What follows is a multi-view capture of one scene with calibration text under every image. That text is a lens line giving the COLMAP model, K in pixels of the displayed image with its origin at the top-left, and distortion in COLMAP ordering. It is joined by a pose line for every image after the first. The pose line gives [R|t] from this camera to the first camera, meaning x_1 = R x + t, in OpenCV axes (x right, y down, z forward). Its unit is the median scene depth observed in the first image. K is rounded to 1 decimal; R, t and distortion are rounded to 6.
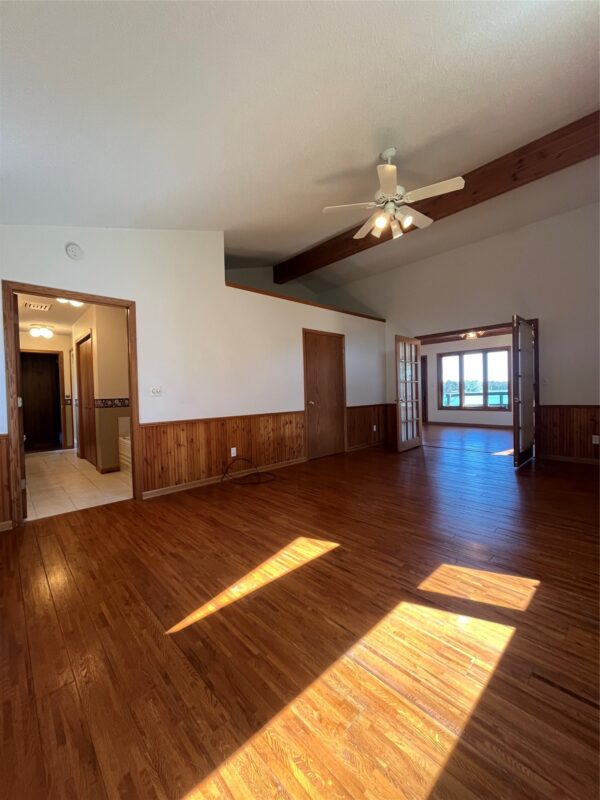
lens RADIAL K [[320.8, 0, 297.8], [0, 320.8, 396.7], [0, 0, 1]] dist [-0.010634, -0.000001]
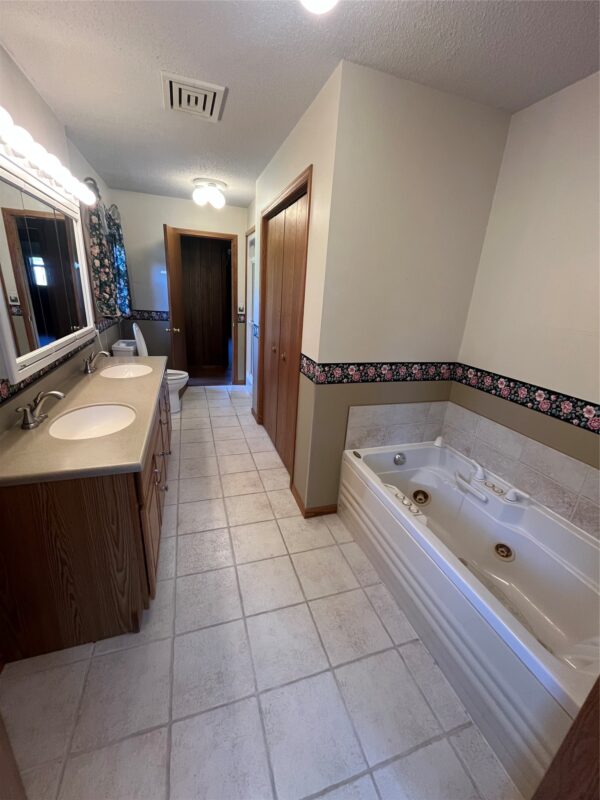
lens RADIAL K [[320.8, 0, 297.8], [0, 320.8, 396.7], [0, 0, 1]] dist [-0.010634, -0.000001]
pose [[0.902352, 0.217172, -0.372287, -0.364144], [-0.096980, 0.943931, 0.315579, -0.057877], [0.419948, -0.248659, 0.872819, 0.469888]]
